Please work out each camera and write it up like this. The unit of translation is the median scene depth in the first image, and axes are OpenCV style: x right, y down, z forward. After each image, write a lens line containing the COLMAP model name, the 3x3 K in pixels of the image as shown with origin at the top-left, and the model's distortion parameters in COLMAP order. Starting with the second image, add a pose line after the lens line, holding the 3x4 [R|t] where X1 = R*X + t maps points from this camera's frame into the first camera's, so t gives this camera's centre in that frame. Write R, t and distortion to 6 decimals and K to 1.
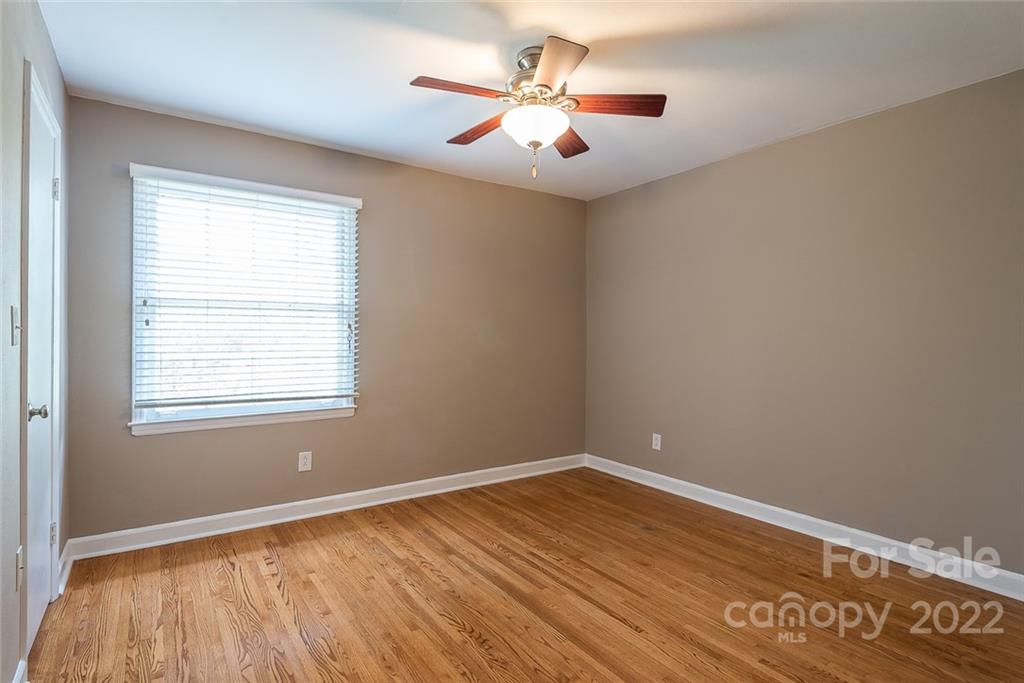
lens RADIAL K [[521.2, 0, 510.4], [0, 521.2, 337.4], [0, 0, 1]] dist [0.033571, -0.027277]
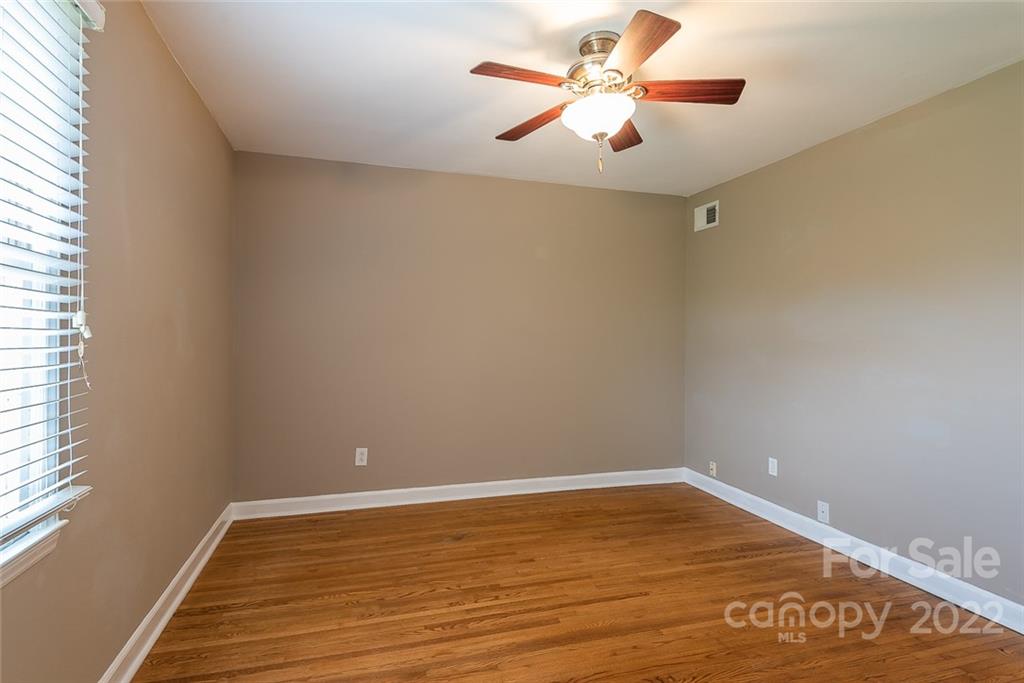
lens RADIAL K [[521.2, 0, 510.4], [0, 521.2, 337.4], [0, 0, 1]] dist [0.033571, -0.027277]
pose [[0.310763, -0.003605, 0.950481, -0.678905], [0.007450, 0.999971, 0.001357, -0.004352], [-0.950458, 0.006659, 0.310781, 0.669239]]
